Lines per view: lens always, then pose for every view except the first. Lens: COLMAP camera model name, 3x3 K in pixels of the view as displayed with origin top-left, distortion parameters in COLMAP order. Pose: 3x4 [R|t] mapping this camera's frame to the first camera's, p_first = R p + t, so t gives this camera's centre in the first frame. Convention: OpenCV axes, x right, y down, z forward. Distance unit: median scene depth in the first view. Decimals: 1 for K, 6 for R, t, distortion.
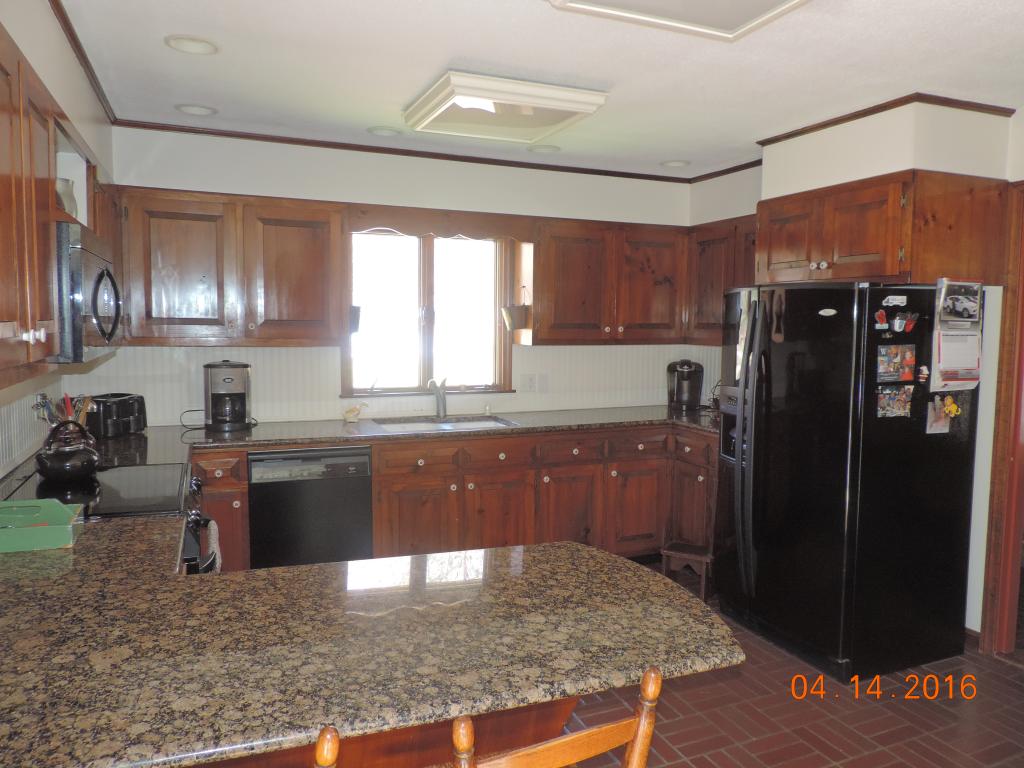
lens RADIAL K [[729.6, 0, 510.4], [0, 729.6, 387.4], [0, 0, 1]] dist [-0.014542, 0.003378]
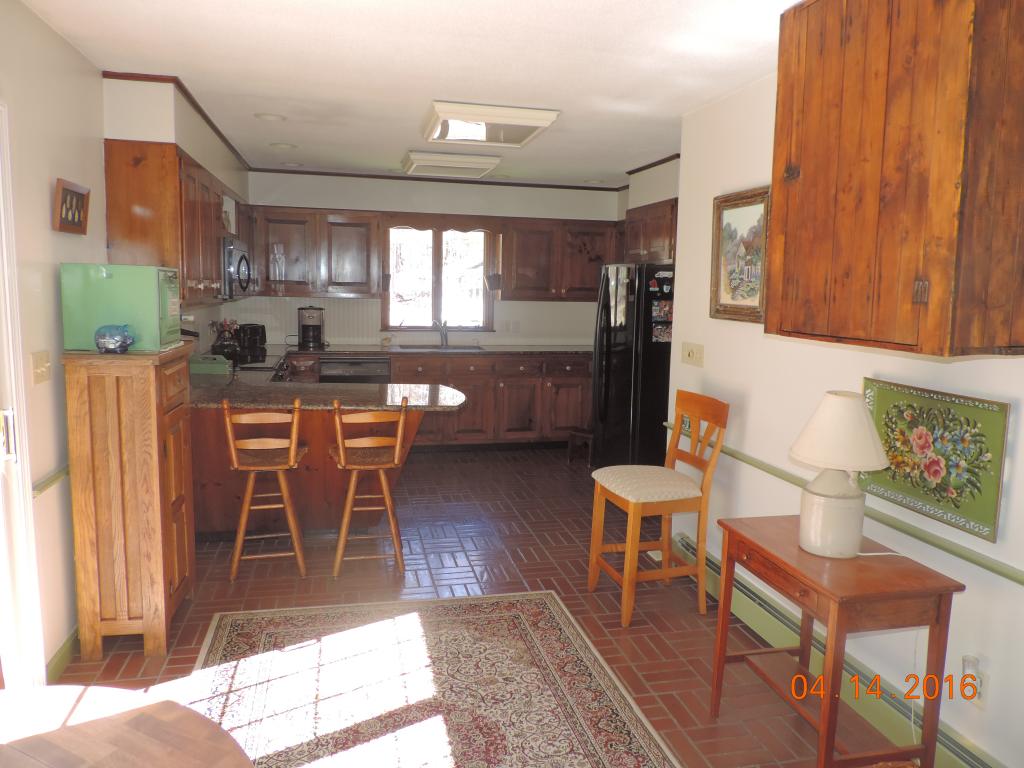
lens RADIAL K [[729.6, 0, 511.5], [0, 729.6, 387.9], [0, 0, 1]] dist [-0.014542, 0.003378]
pose [[0.986056, 0.035103, -0.162670, 0.328444], [-0.027548, 0.998445, 0.048471, 0.054786], [0.164118, -0.043314, 0.985489, -0.561344]]
